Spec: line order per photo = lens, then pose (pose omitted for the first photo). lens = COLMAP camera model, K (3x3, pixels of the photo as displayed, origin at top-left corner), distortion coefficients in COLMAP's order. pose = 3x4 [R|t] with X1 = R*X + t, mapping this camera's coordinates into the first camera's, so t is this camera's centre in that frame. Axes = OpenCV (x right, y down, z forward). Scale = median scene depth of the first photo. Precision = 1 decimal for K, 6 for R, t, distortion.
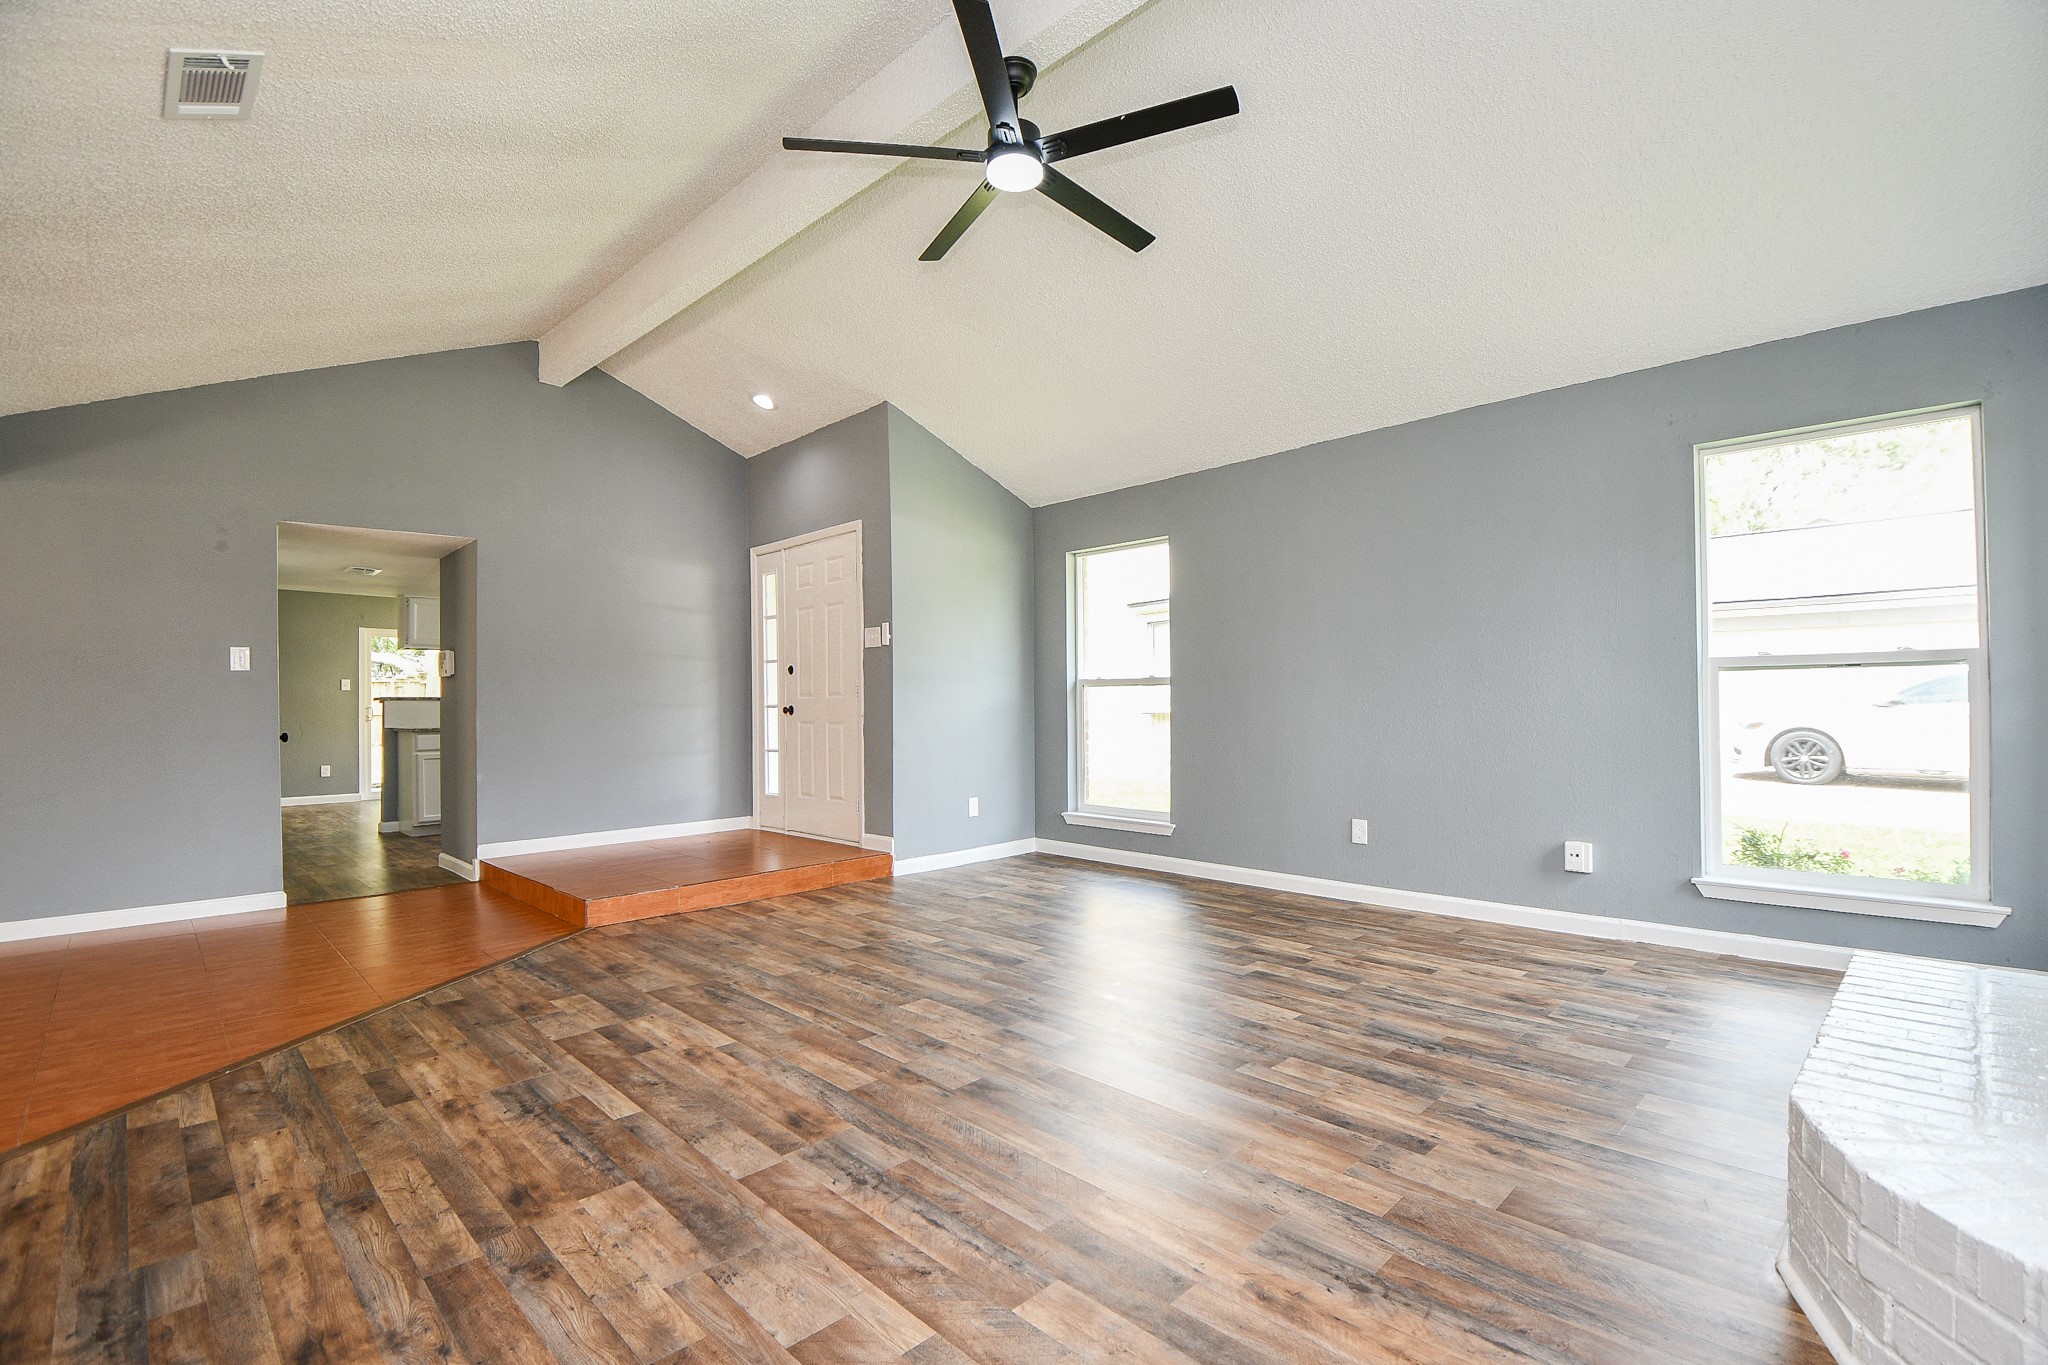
lens RADIAL K [[916.0, 0, 1040.8], [0, 916.0, 690.6], [0, 0, 1]] dist [-0.000486, -0.001038]
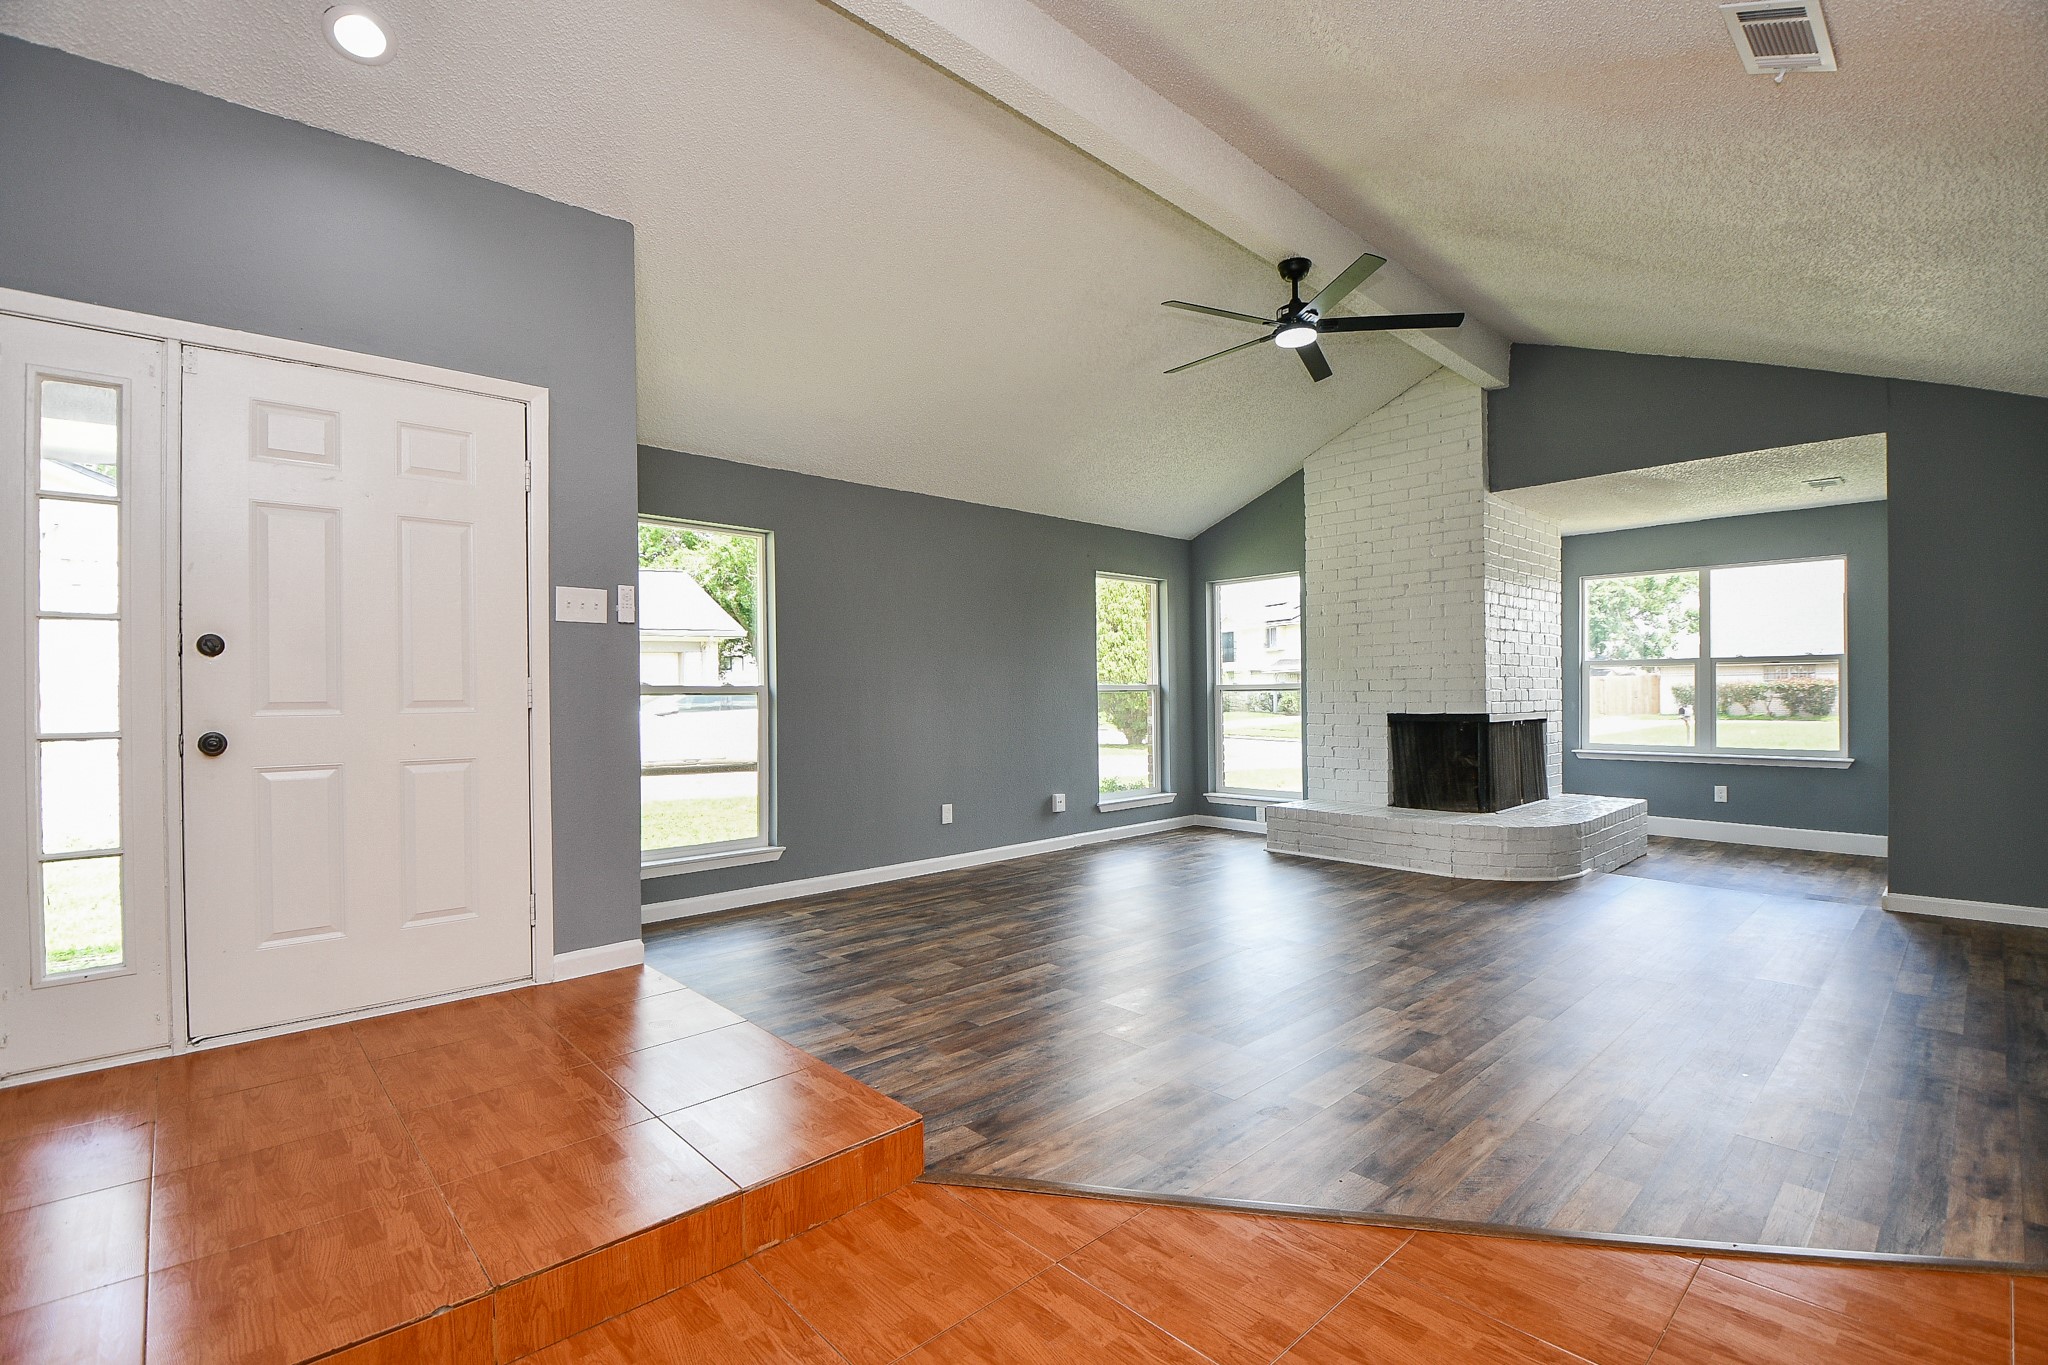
lens RADIAL K [[916.0, 0, 1037.6], [0, 916.0, 684.2], [0, 0, 1]] dist [-0.000486, -0.001038]
pose [[0.041255, 0.023859, 0.998864, -0.894309], [0.002341, 0.999710, -0.023976, 0.007213], [-0.999146, 0.003327, 0.041188, 0.825896]]
